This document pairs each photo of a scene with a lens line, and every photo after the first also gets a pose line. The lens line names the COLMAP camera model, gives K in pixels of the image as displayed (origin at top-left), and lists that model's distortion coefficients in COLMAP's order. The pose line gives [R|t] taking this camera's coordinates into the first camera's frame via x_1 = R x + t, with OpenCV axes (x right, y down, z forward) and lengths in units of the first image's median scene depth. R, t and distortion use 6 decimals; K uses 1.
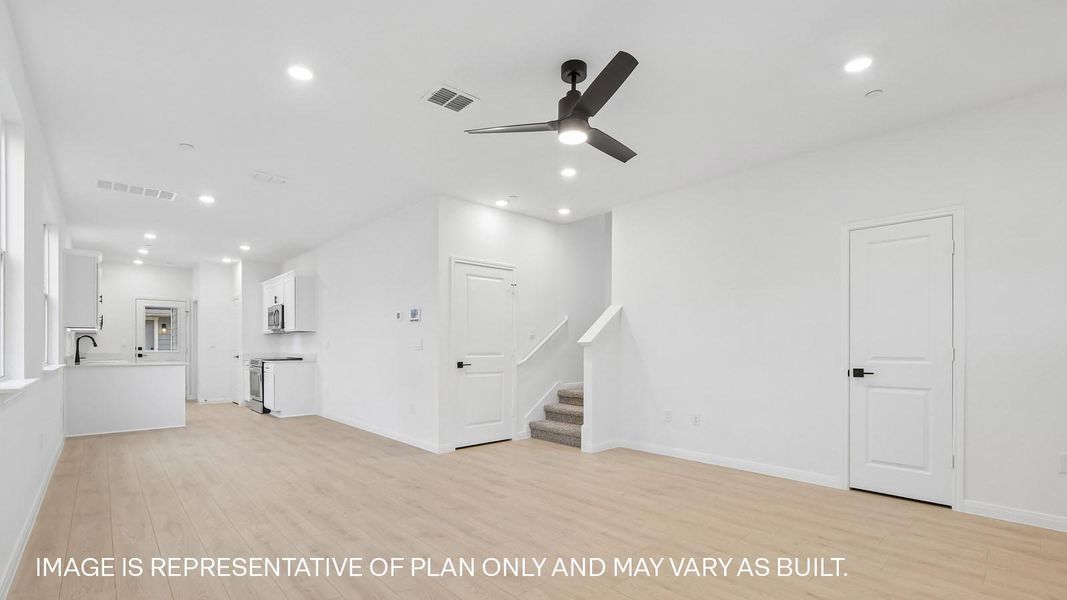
lens RADIAL K [[474.8, 0, 533.8], [0, 474.8, 342.7], [0, 0, 1]] dist [-0.000615, -0.000133]
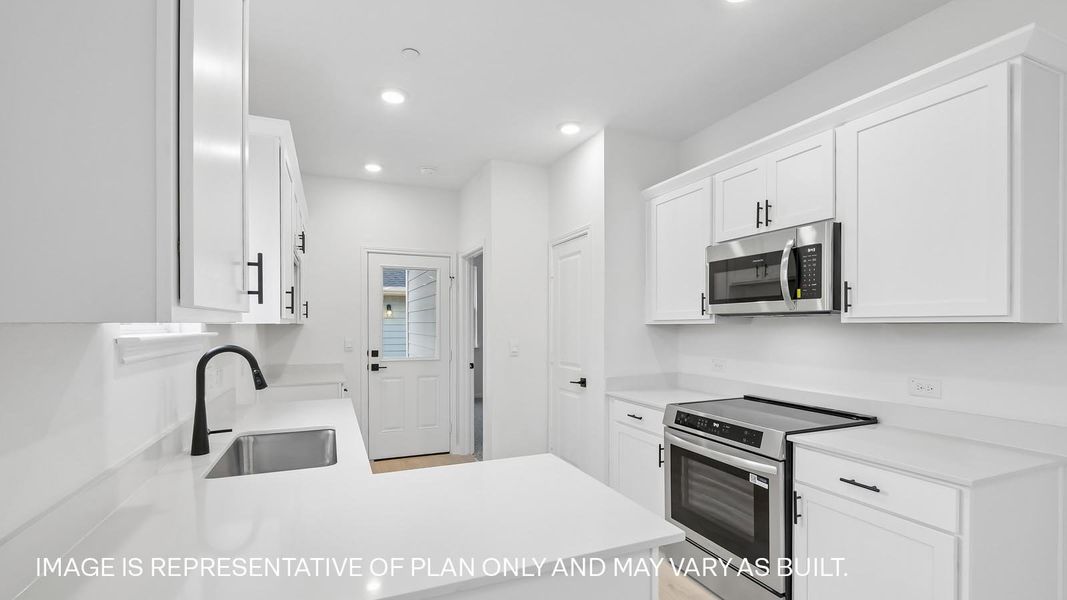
lens RADIAL K [[469.0, 0, 532.9], [0, 469.0, 322.9], [0, 0, 1]] dist [0.021505, -0.000040]
pose [[0.946310, 0.002728, -0.323248, -0.537839], [-0.002179, 0.999996, 0.002060, -0.020906], [0.323252, -0.001245, 0.946312, 0.615769]]
